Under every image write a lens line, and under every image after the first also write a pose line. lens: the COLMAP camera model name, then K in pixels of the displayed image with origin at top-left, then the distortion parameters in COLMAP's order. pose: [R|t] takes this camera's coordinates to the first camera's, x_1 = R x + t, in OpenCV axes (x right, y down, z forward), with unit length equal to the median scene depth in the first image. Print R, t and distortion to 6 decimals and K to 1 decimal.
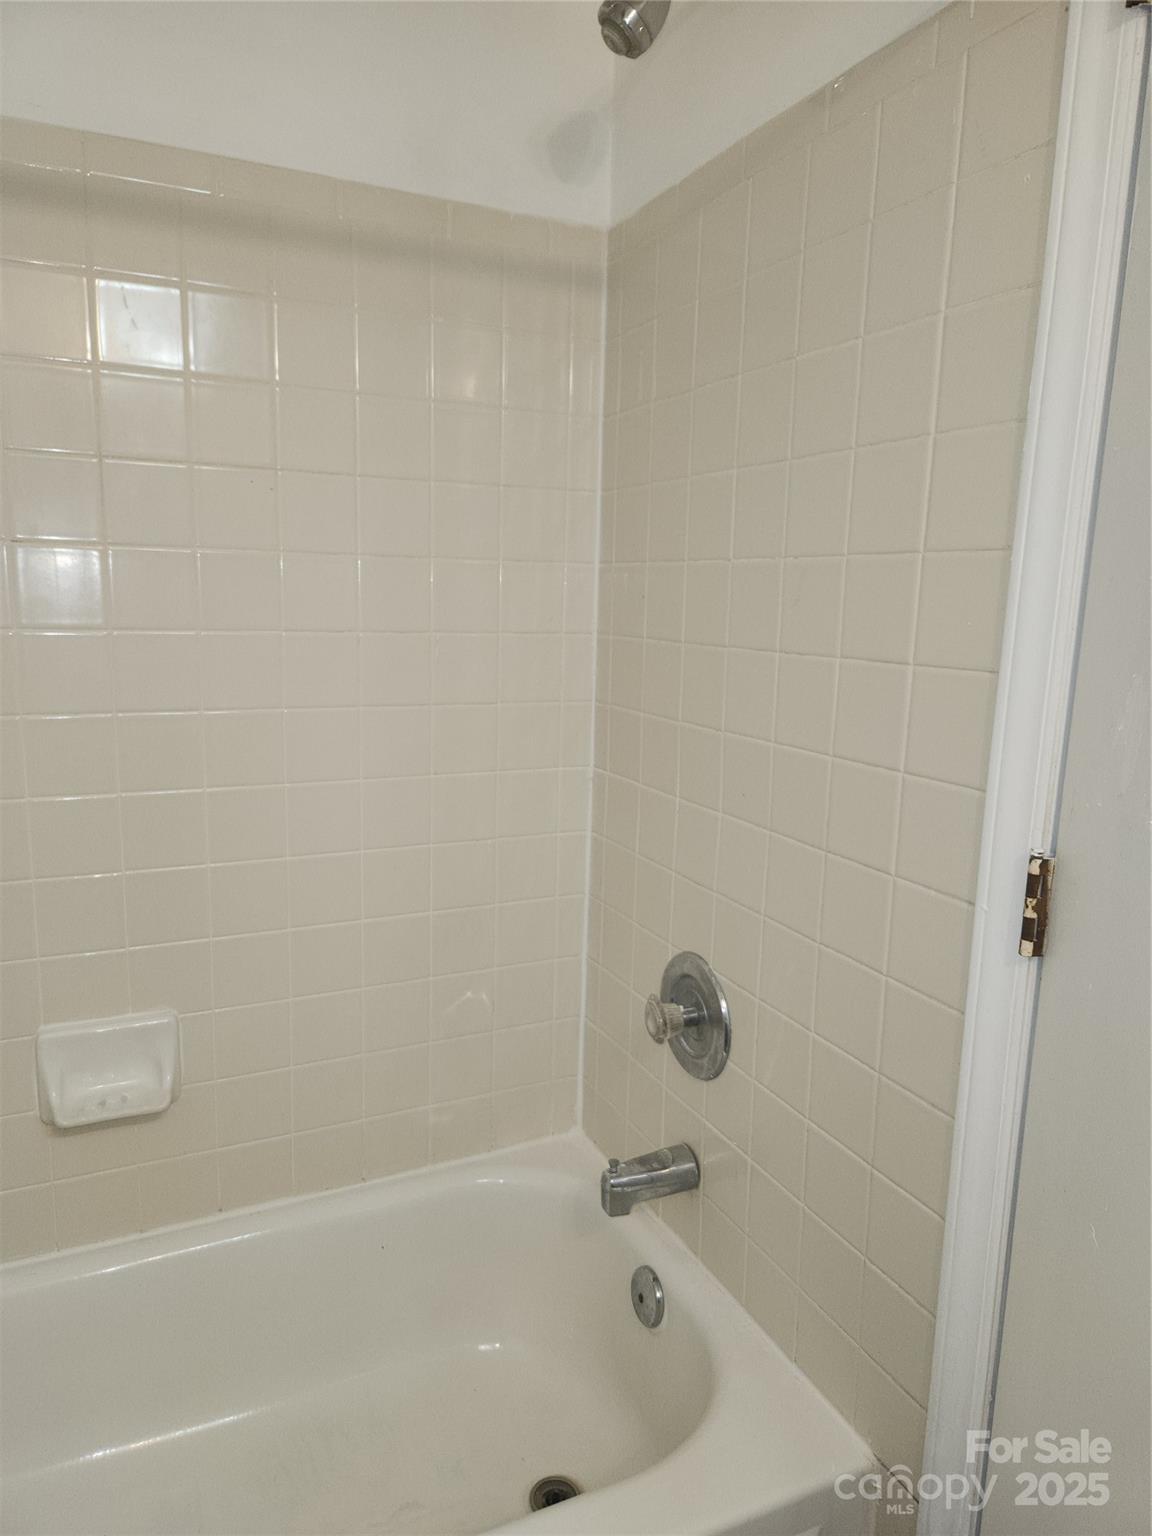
lens RADIAL K [[1039.2, 0, 575.1], [0, 1039.2, 785.5], [0, 0, 1]] dist [0.071121, -0.080871]
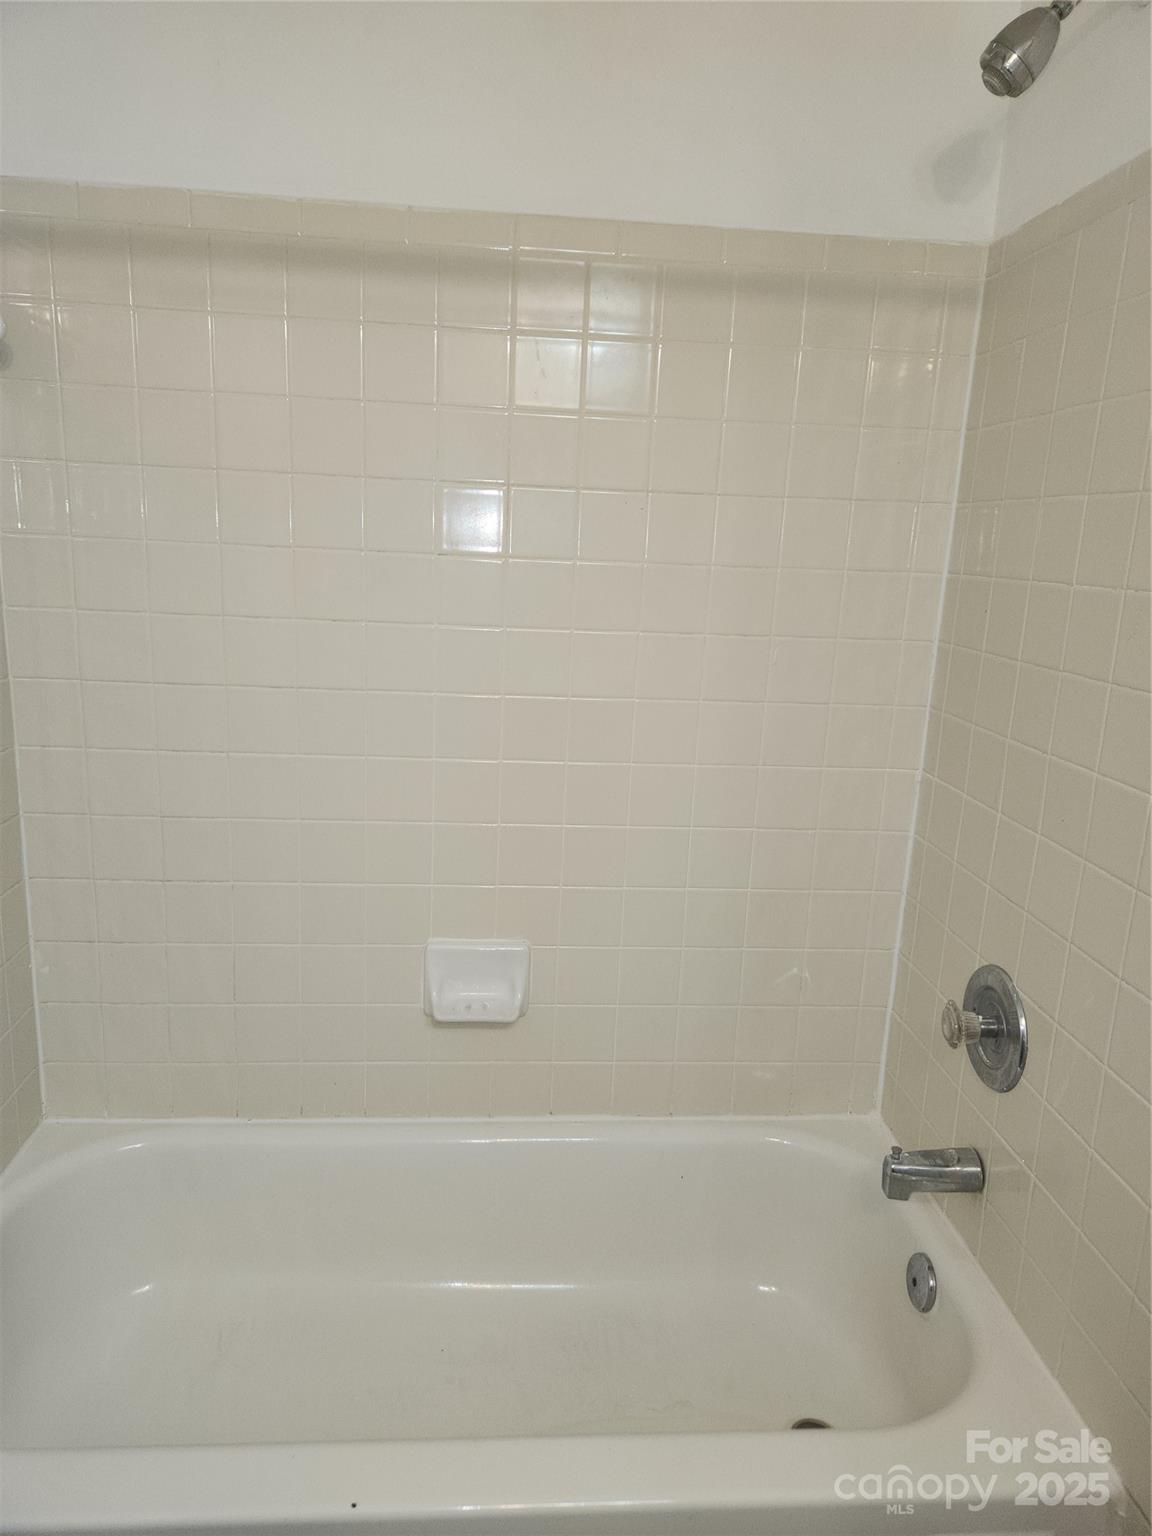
lens RADIAL K [[1039.2, 0, 575.1], [0, 1039.2, 785.5], [0, 0, 1]] dist [0.071121, -0.080871]
pose [[0.933805, 0.100943, -0.343247, 0.060487], [-0.087073, 0.994648, 0.055627, -0.035375], [0.347025, -0.022057, 0.937597, -0.096598]]
